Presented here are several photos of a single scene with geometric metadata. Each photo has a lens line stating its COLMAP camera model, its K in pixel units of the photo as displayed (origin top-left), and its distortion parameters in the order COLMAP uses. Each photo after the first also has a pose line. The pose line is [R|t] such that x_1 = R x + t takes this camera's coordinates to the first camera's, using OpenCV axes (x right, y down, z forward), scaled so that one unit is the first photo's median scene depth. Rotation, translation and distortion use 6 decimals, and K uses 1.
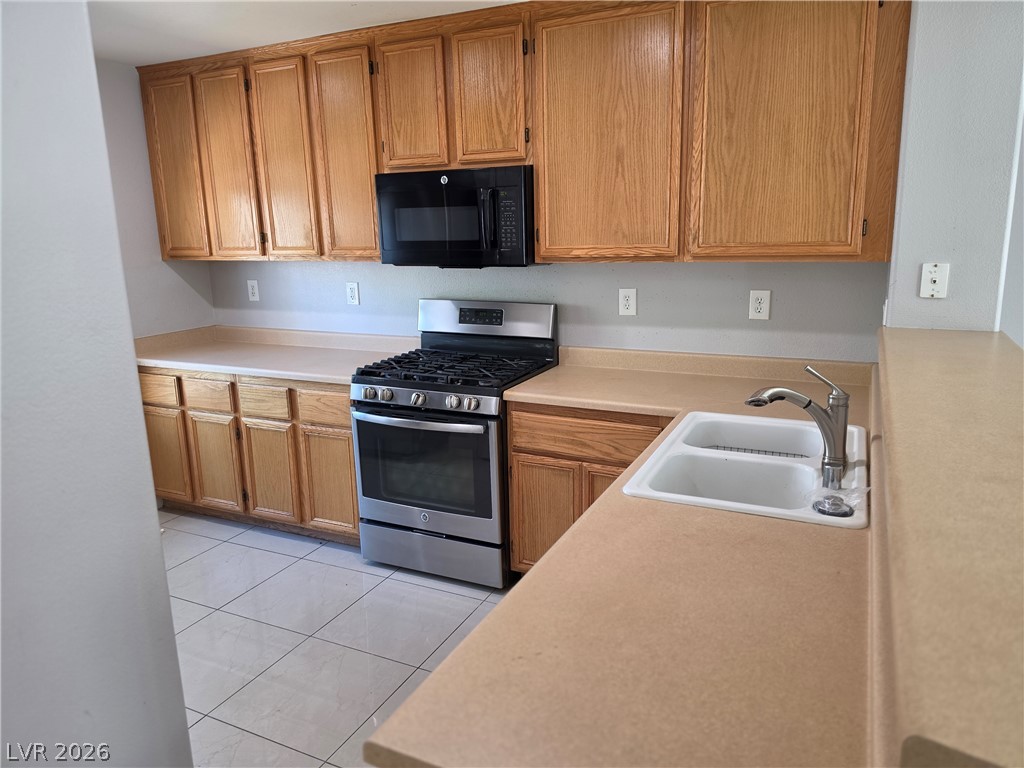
lens RADIAL K [[709.3, 0, 542.2], [0, 709.3, 372.4], [0, 0, 1]] dist [0.041943, -0.053325]
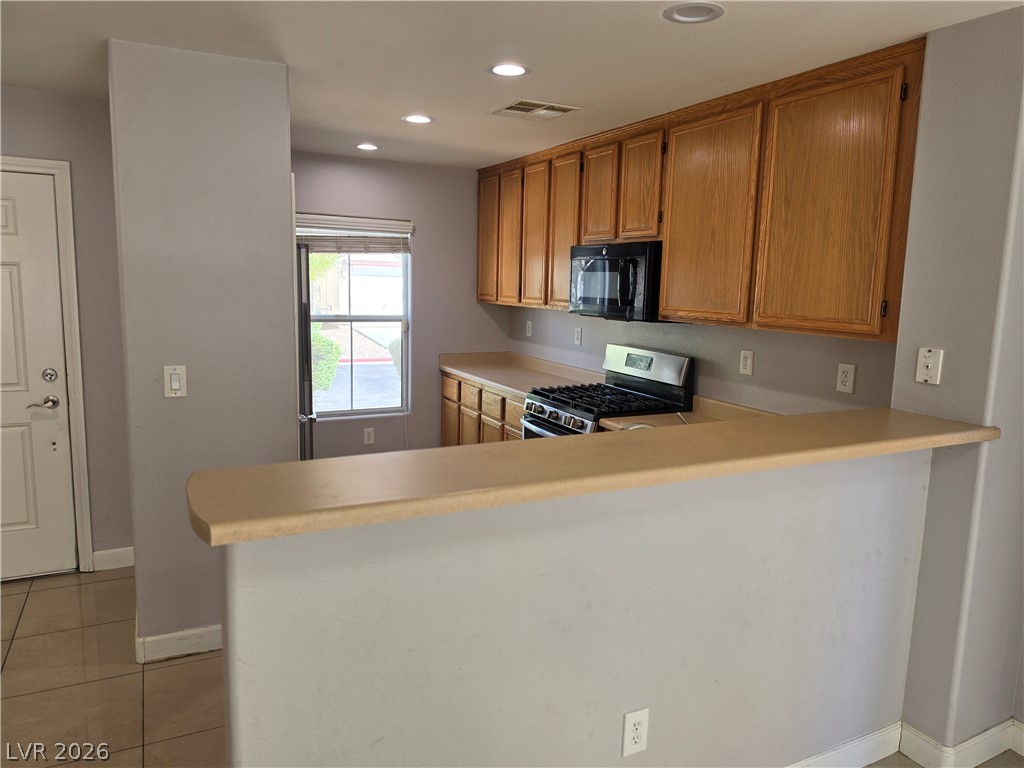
lens RADIAL K [[709.3, 0, 507.8], [0, 709.3, 390.8], [0, 0, 1]] dist [0.041943, -0.053325]
pose [[0.783434, 0.137167, -0.606149, 0.526201], [-0.166266, 0.986047, 0.008241, -0.003884], [0.598821, 0.094326, 0.795309, -0.100975]]
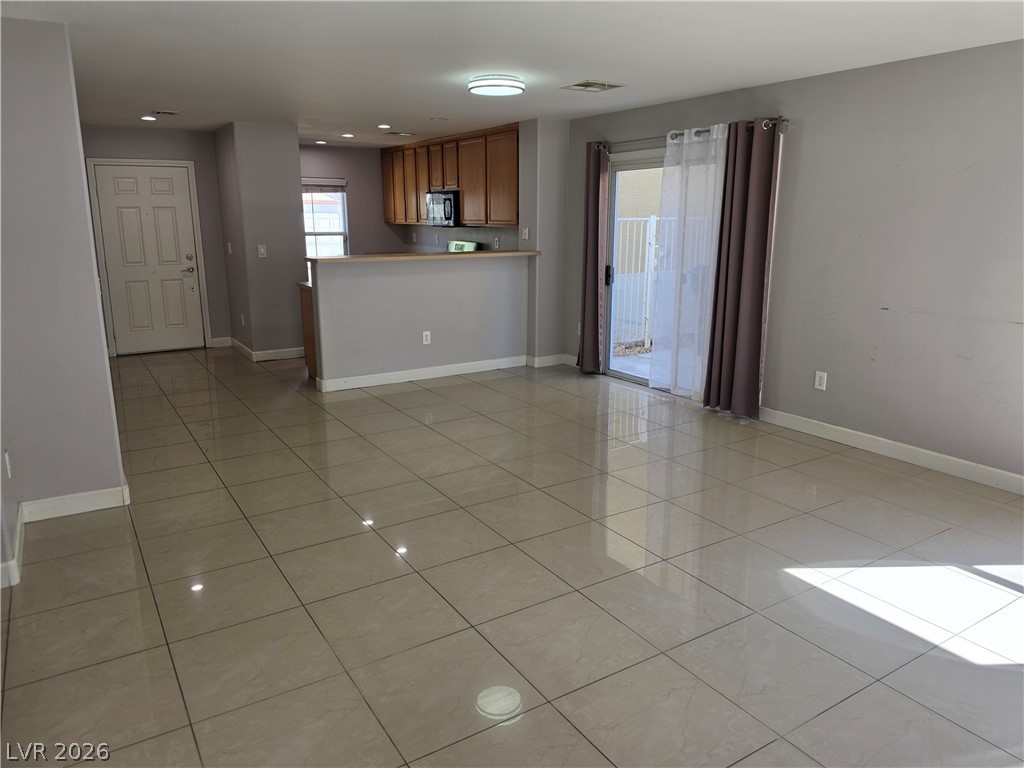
lens RADIAL K [[709.3, 0, 512.1], [0, 709.3, 388.3], [0, 0, 1]] dist [0.041943, -0.053325]
pose [[0.844606, 0.147806, -0.514582, 1.627650], [-0.124766, 0.989012, 0.079296, 0.219073], [0.520648, -0.002772, 0.853767, -1.220149]]
